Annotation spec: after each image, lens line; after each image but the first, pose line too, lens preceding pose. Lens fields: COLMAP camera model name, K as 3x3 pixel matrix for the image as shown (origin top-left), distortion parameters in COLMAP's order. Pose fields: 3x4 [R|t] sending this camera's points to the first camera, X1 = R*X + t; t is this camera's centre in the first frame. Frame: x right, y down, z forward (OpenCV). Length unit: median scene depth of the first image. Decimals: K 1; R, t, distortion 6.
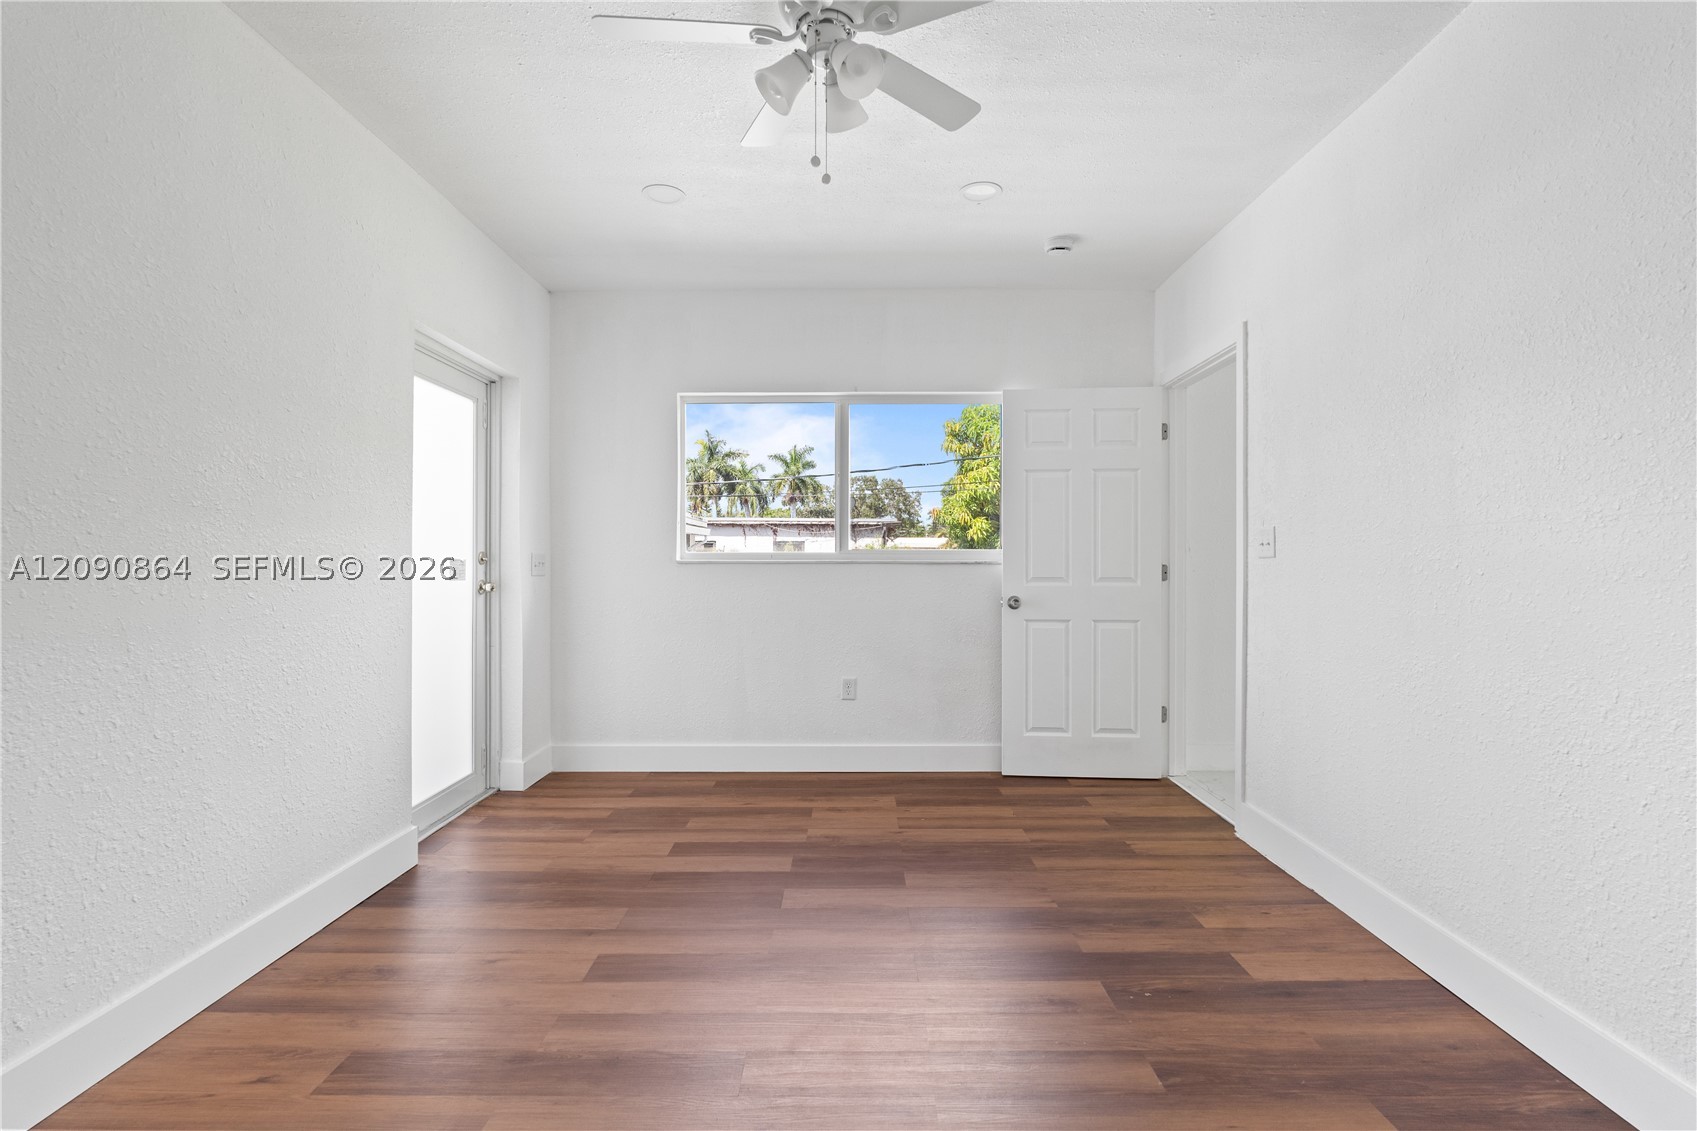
lens RADIAL K [[784.6, 0, 848.5], [0, 784.6, 565.5], [0, 0, 1]] dist [-0.018138, -0.000433]
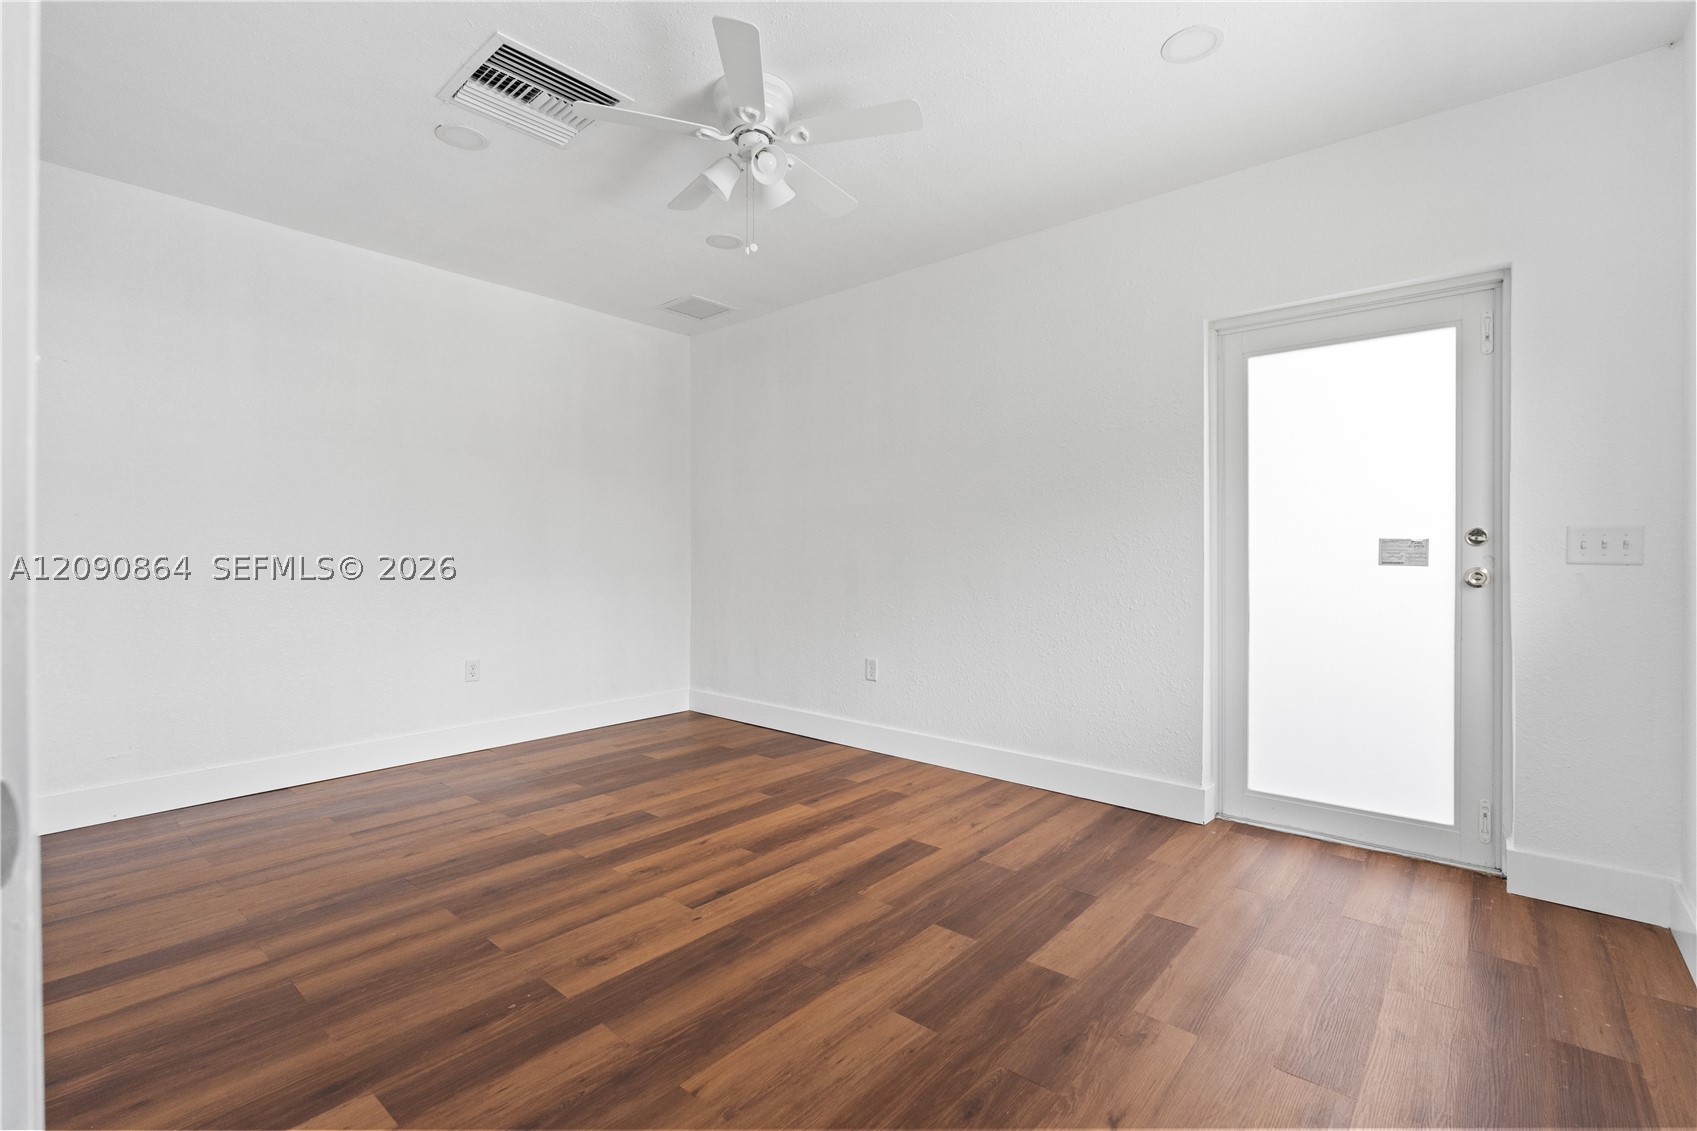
lens RADIAL K [[750.4, 0, 848.5], [0, 750.4, 565.5], [0, 0, 1]] dist [-0.013920, -0.000477]
pose [[-0.649144, 0.006171, -0.760641, 0.628670], [-0.009552, 0.999822, 0.016263, 0.014833], [0.760606, 0.017823, -0.648970, 1.478804]]
